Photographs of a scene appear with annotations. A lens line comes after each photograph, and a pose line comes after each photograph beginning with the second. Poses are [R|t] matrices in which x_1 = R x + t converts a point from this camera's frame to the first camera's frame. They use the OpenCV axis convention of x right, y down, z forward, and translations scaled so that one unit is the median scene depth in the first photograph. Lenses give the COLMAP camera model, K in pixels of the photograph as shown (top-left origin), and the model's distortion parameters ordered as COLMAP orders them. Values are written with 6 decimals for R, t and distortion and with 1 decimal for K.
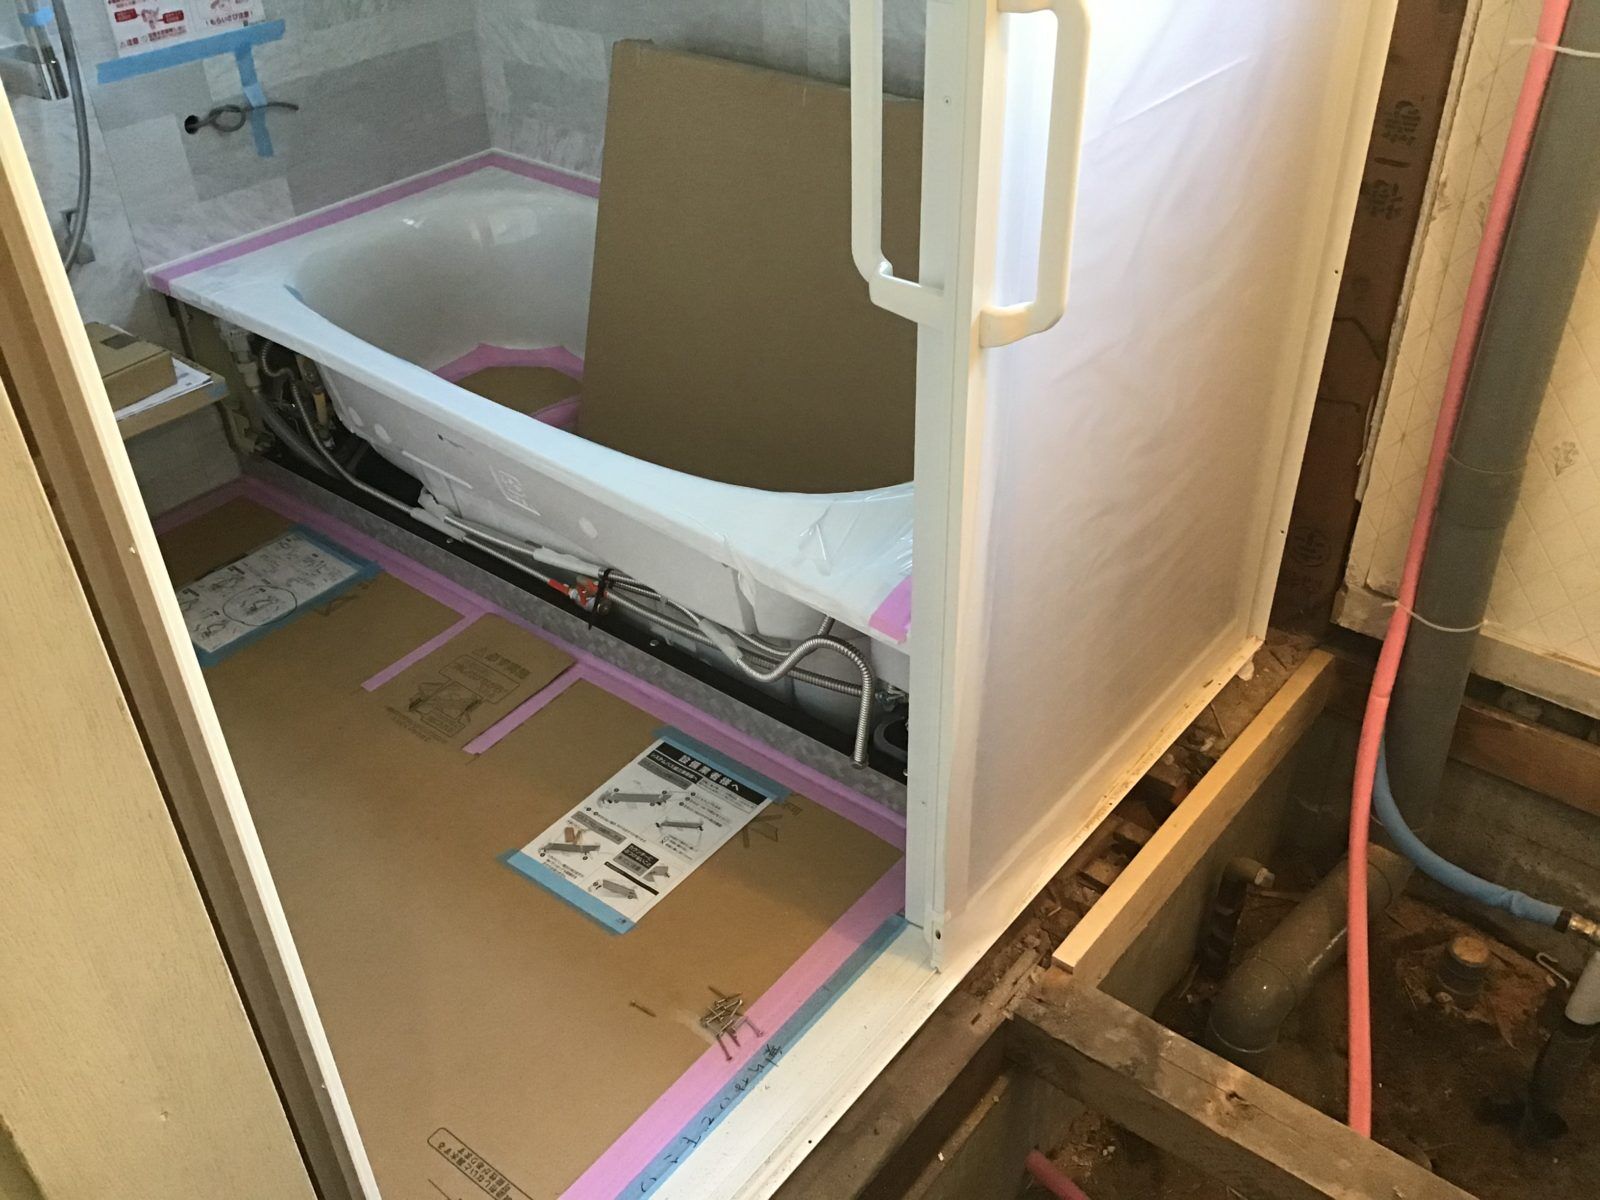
lens RADIAL K [[1435.8, 0, 804.3], [0, 1435.8, 603.8], [0, 0, 1]] dist [0.034256, -0.055245]
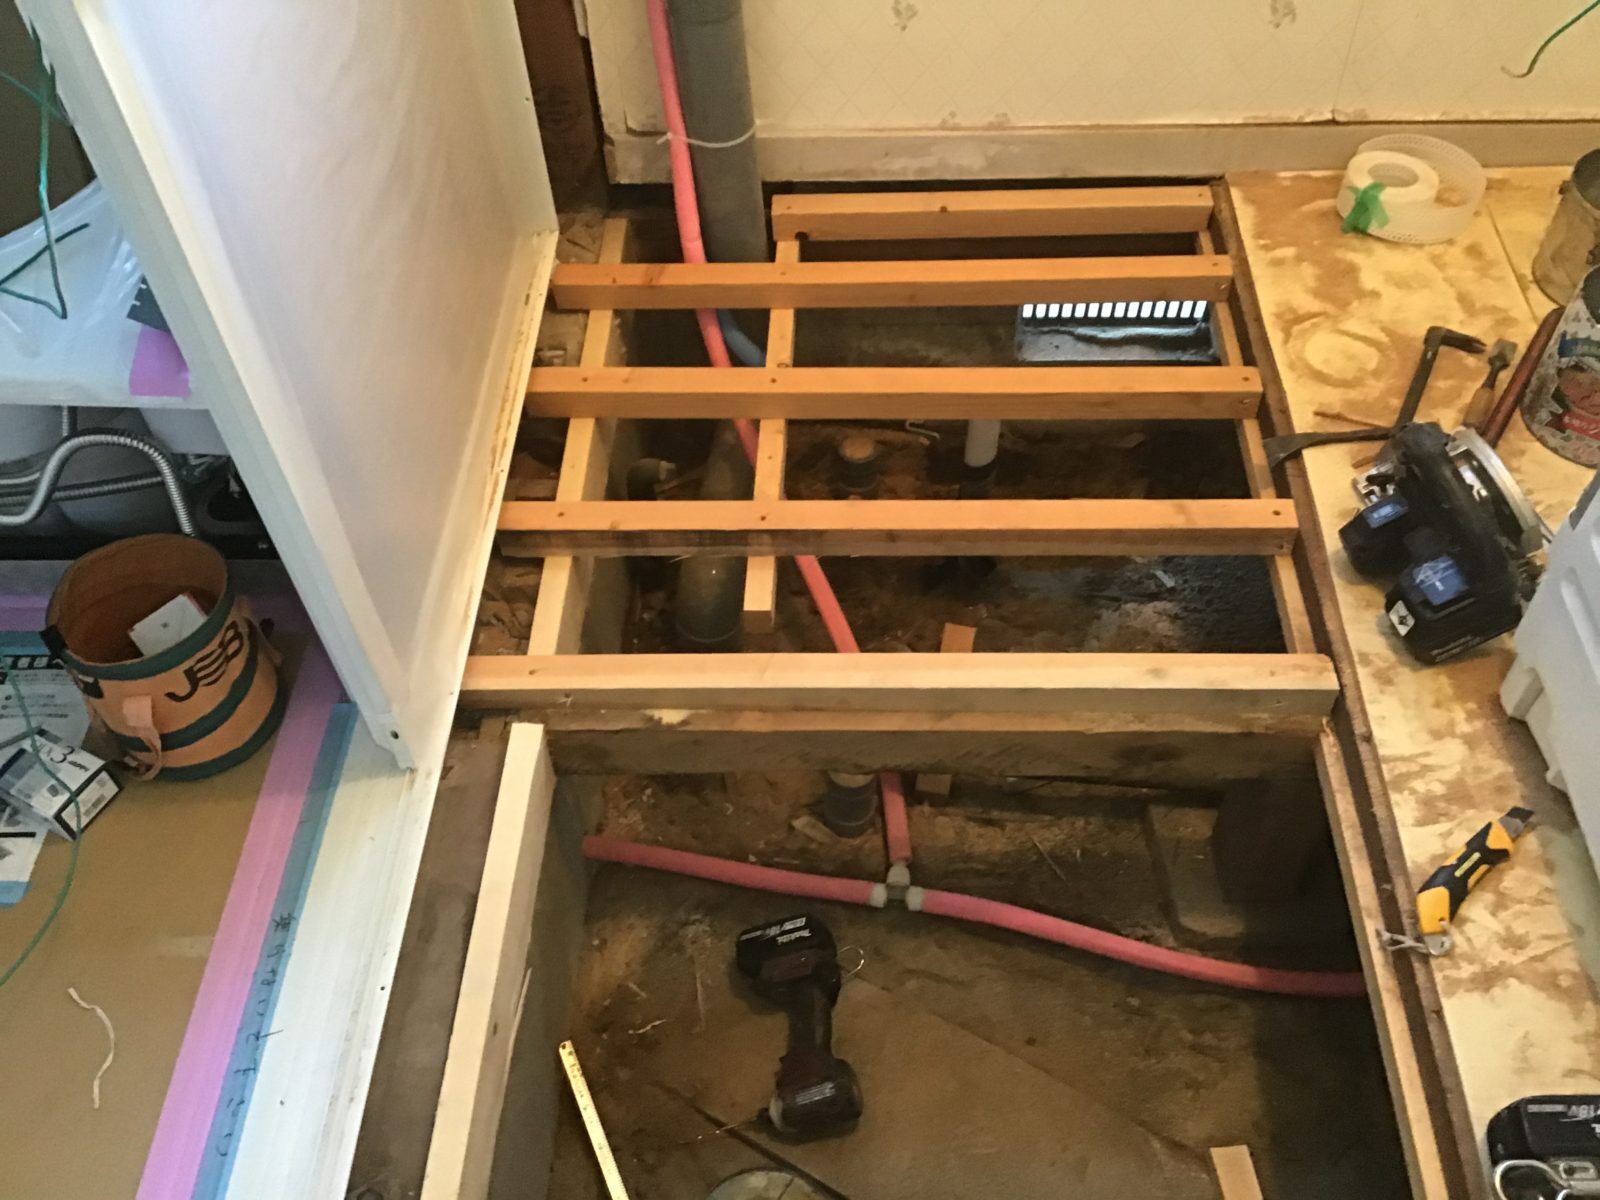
lens RADIAL K [[1435.8, 0, 806.5], [0, 1435.8, 611.9], [0, 0, 1]] dist [0.034256, -0.055245]
pose [[0.790461, -0.472394, 0.389892, -0.018203], [0.361136, 0.873574, 0.326265, -0.003028], [-0.494725, -0.117096, 0.861125, 0.128387]]
